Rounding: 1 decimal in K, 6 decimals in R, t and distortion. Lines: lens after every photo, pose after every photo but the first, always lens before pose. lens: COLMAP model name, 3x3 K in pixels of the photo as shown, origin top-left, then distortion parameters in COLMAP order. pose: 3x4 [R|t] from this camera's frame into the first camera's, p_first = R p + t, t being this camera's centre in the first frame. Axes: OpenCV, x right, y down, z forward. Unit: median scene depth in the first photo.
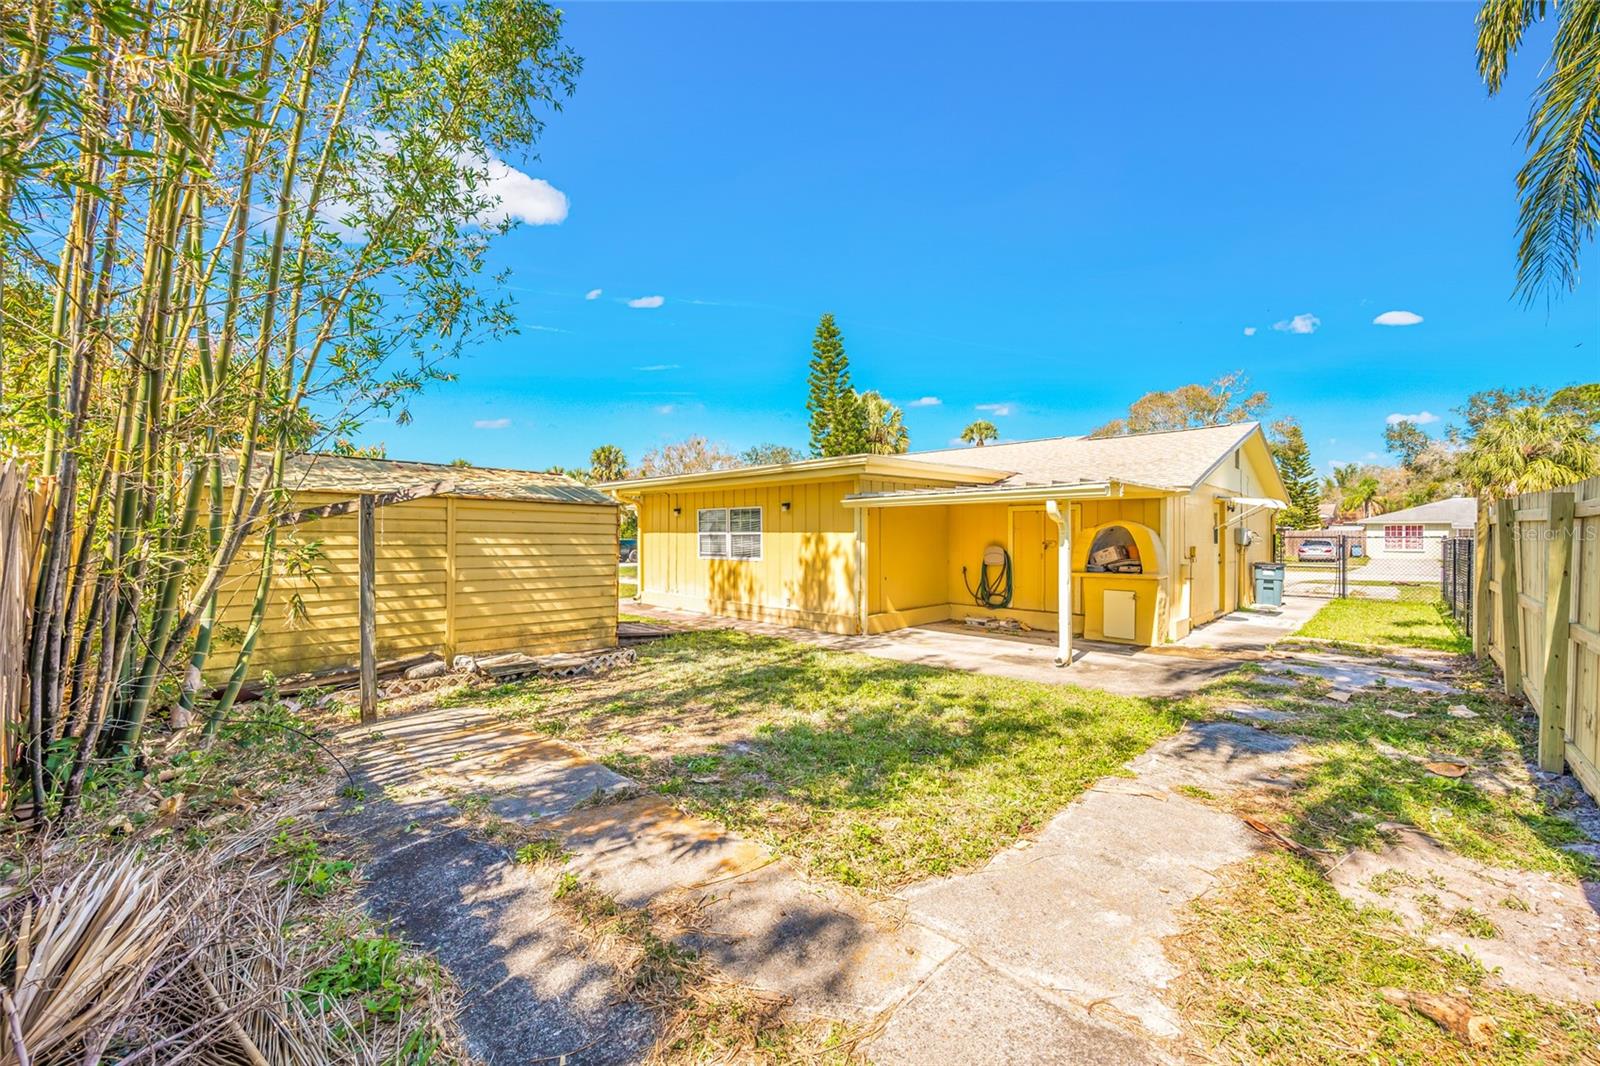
lens RADIAL K [[611.8, 0, 800.0], [0, 611.8, 533.0], [0, 0, 1]] dist [-0.000500, -0.000008]
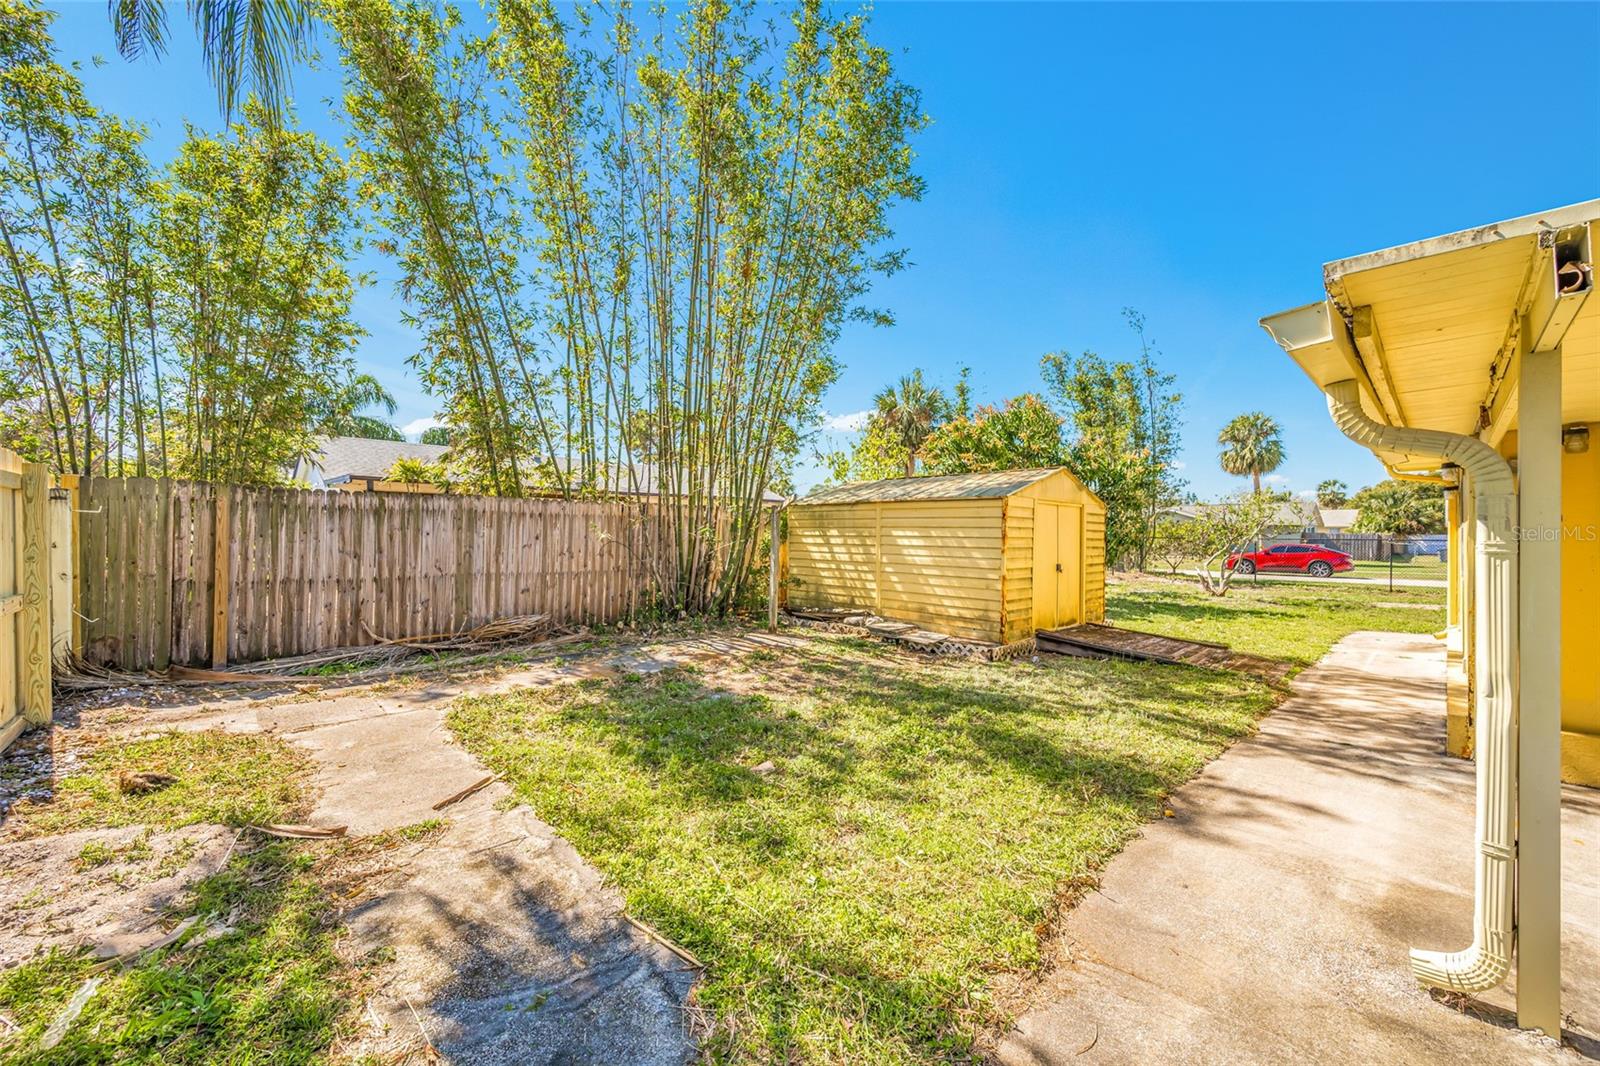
lens RADIAL K [[611.8, 0, 800.0], [0, 611.8, 533.0], [0, 0, 1]] dist [-0.000500, -0.000008]
pose [[-0.020014, -0.010949, -0.999740, 0.852652], [-0.003056, 0.999936, -0.010890, 0.029601], [0.999795, 0.002837, -0.020046, 0.895635]]
